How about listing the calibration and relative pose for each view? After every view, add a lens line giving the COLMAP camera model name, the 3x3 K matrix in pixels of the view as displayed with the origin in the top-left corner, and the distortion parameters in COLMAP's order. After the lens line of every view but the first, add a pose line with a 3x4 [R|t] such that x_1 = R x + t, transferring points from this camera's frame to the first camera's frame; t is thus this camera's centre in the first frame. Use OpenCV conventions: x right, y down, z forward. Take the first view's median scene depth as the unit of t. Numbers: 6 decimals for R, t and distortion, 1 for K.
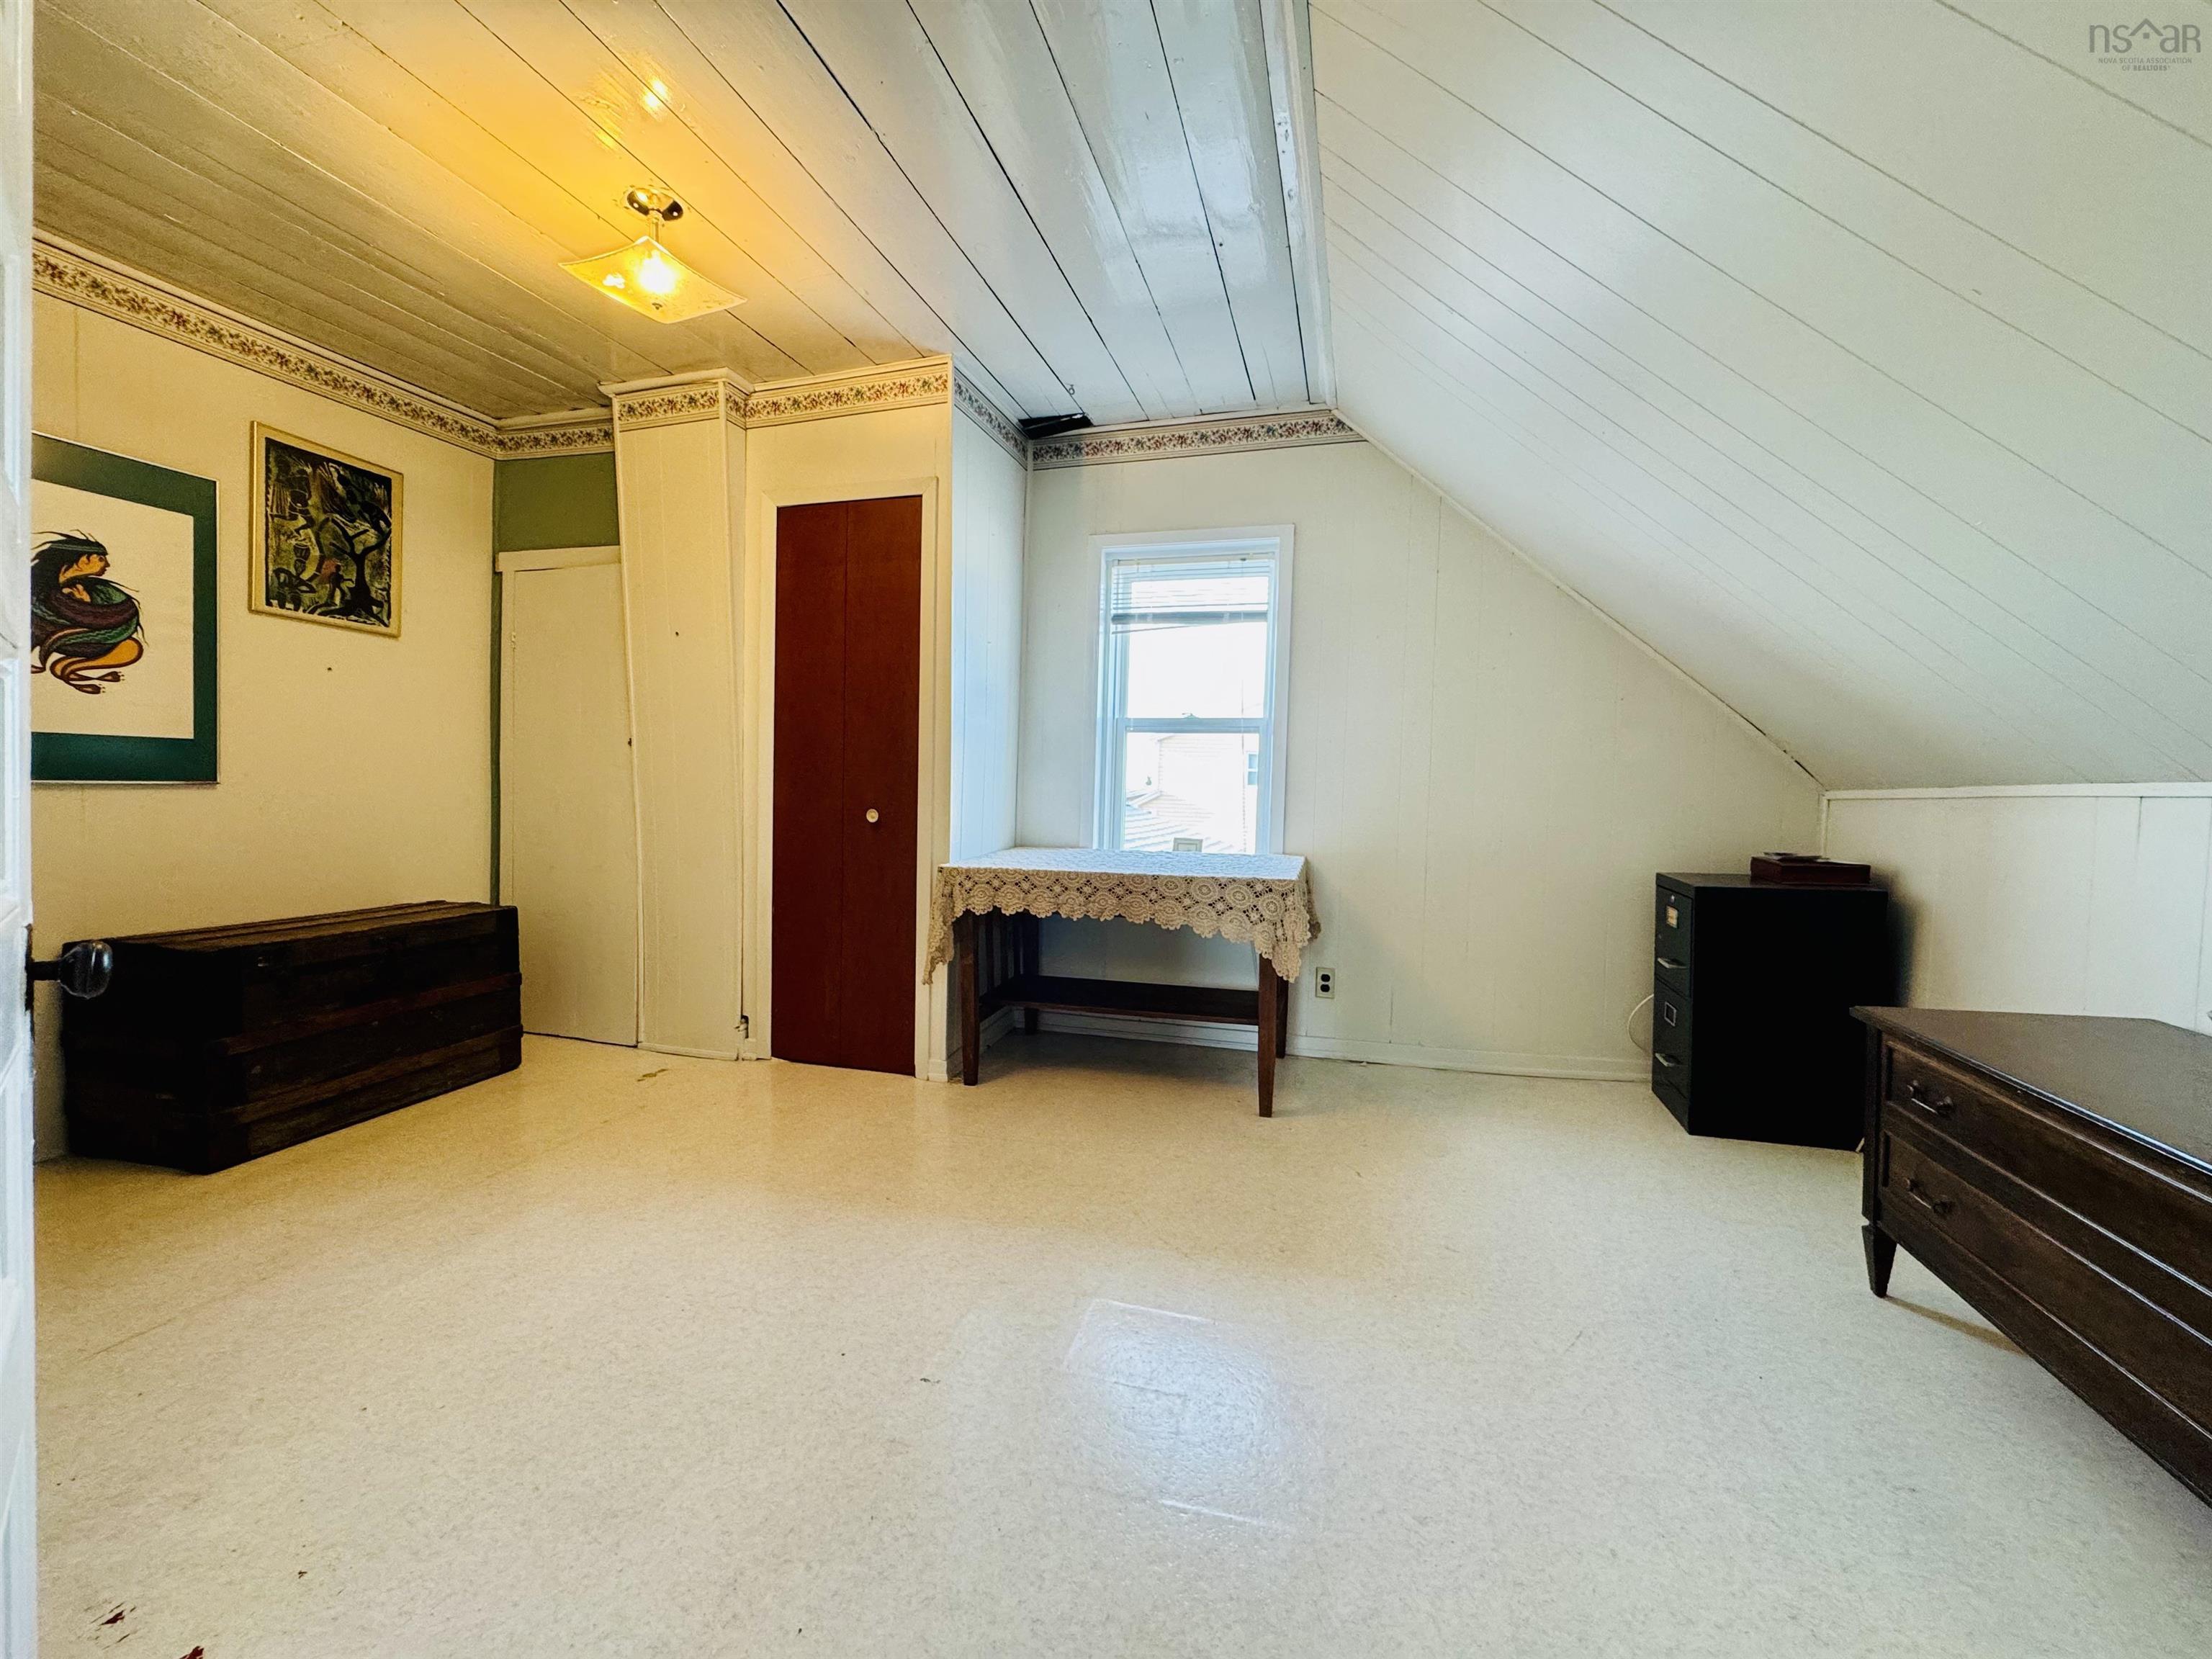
lens RADIAL K [[881.5, 0, 1106.6], [0, 881.5, 815.9], [0, 0, 1]] dist [-0.000649, -0.000570]
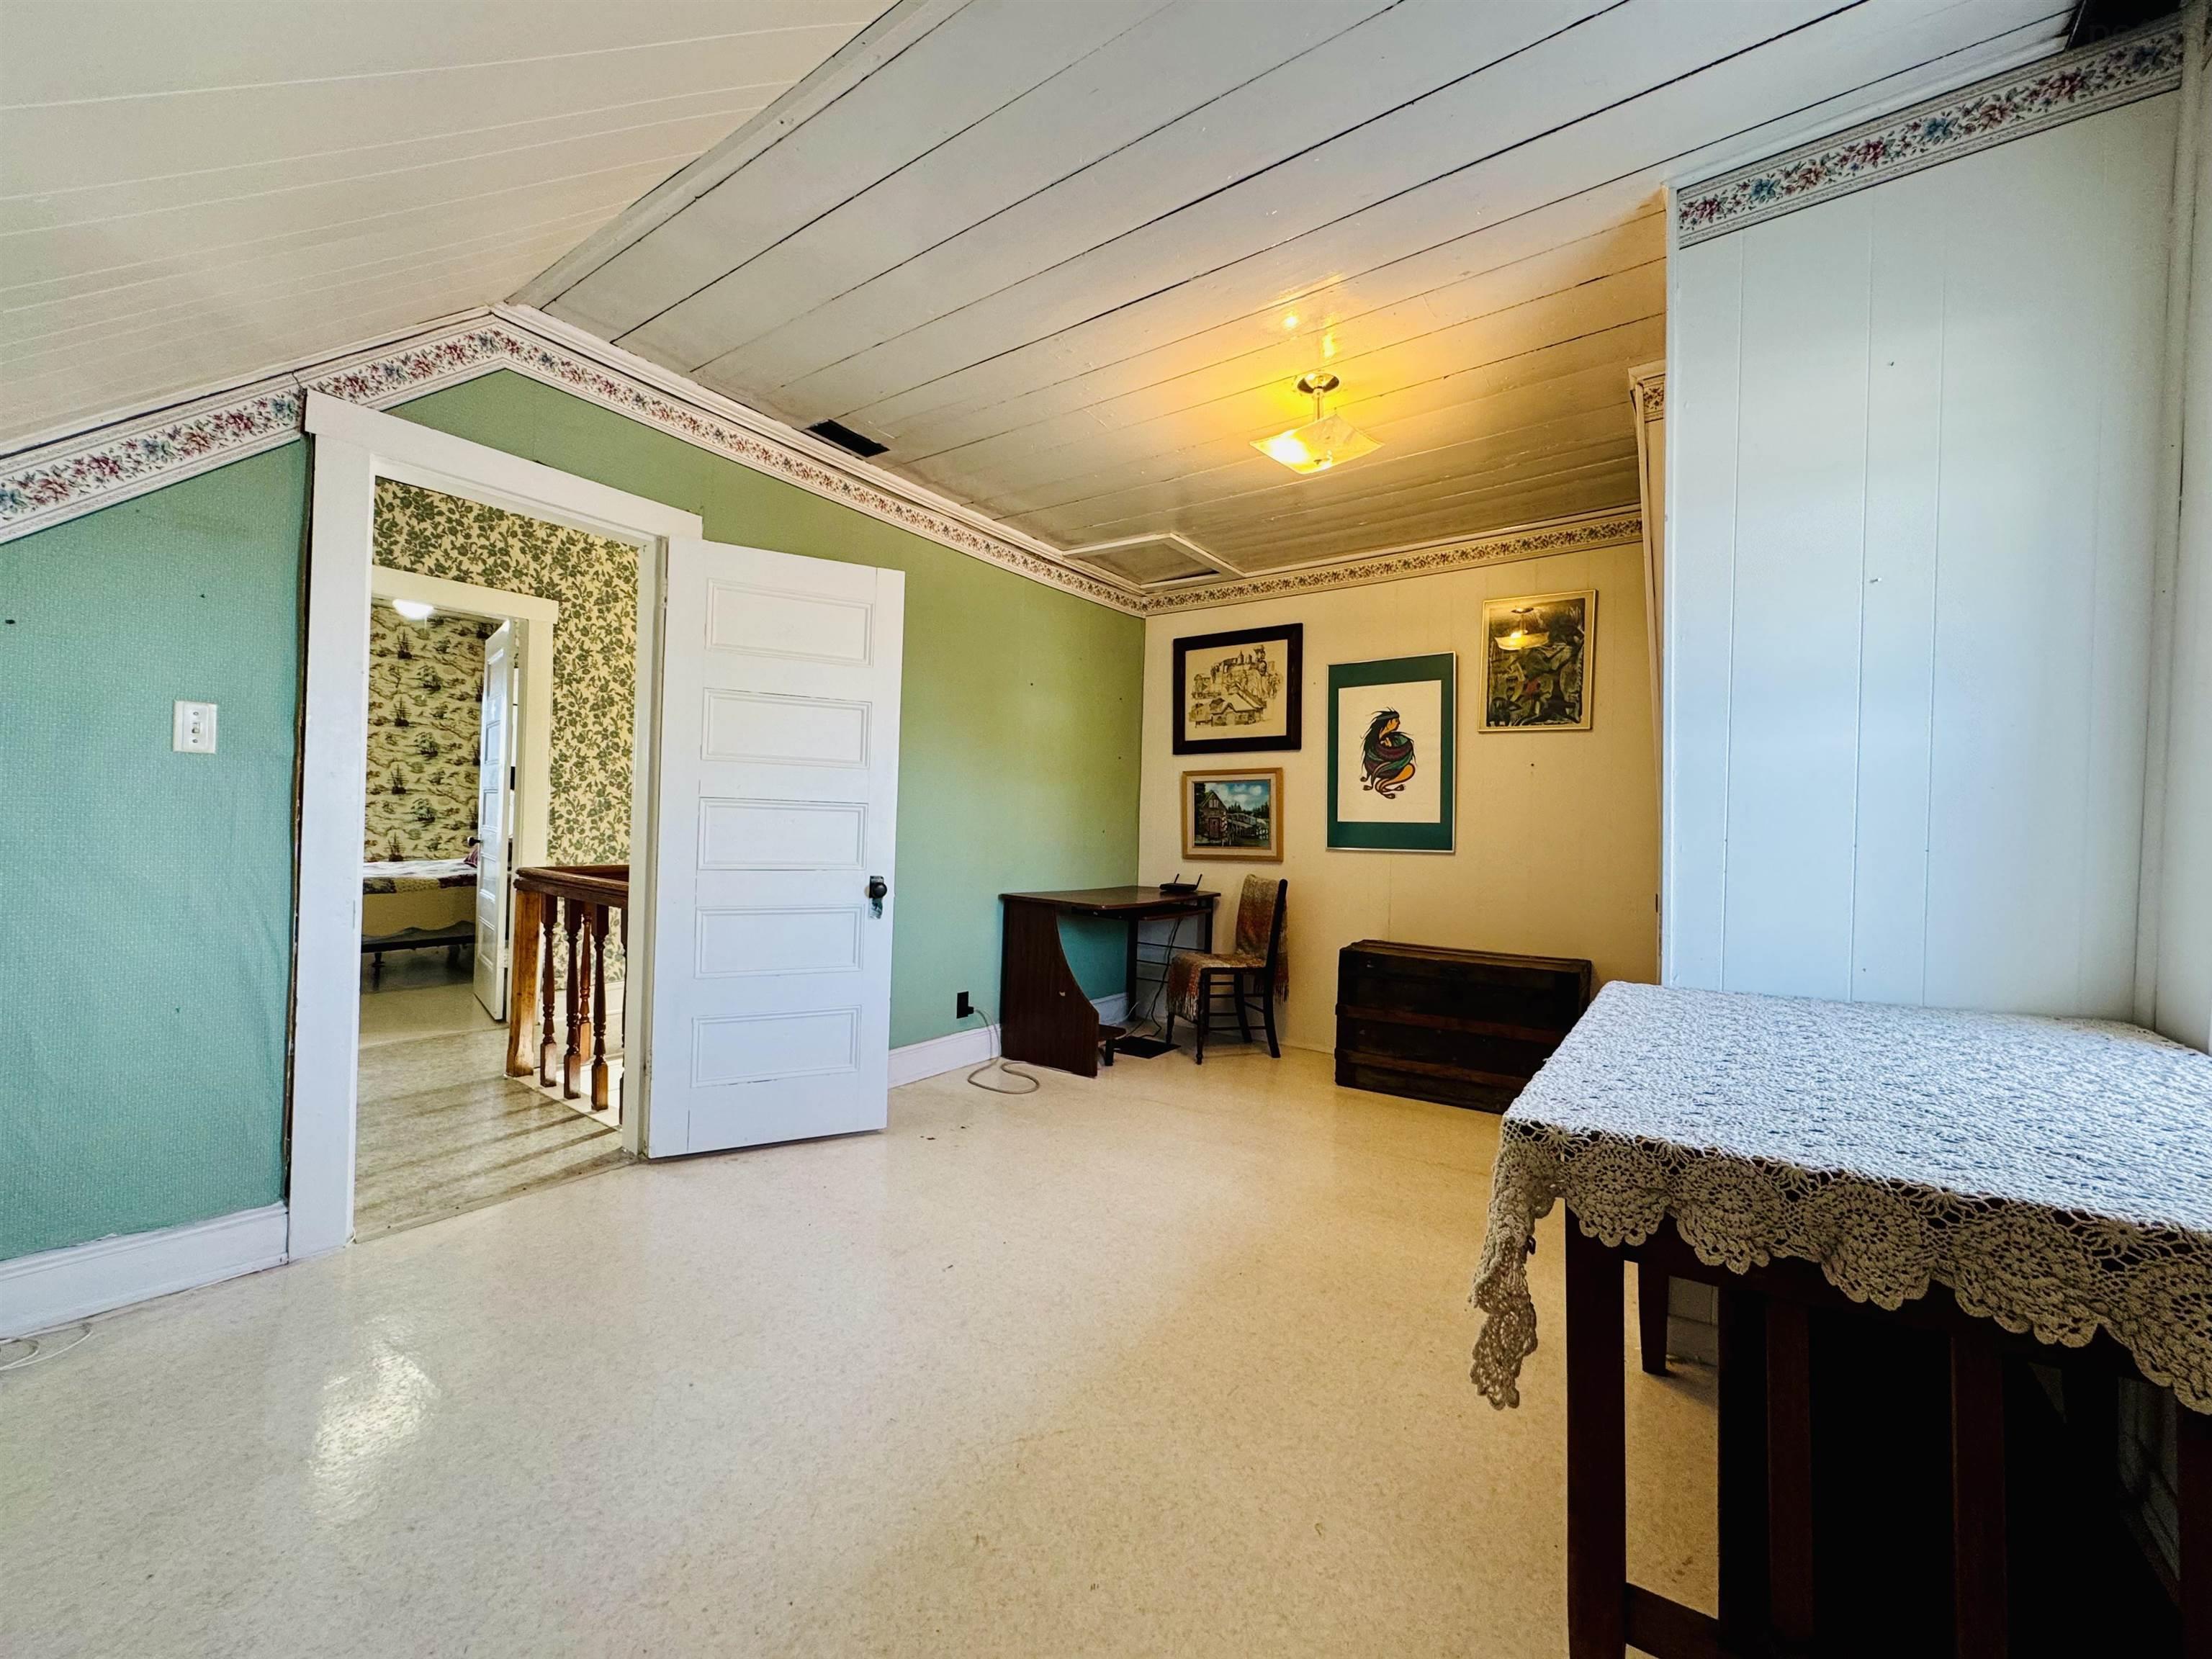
lens RADIAL K [[881.5, 0, 1110.6], [0, 881.5, 826.1], [0, 0, 1]] dist [-0.000649, -0.000570]
pose [[-0.328868, -0.034497, -0.943746, 0.608200], [-0.061886, 0.997972, -0.014914, -0.023874], [0.942346, 0.053501, -0.330336, 0.972779]]
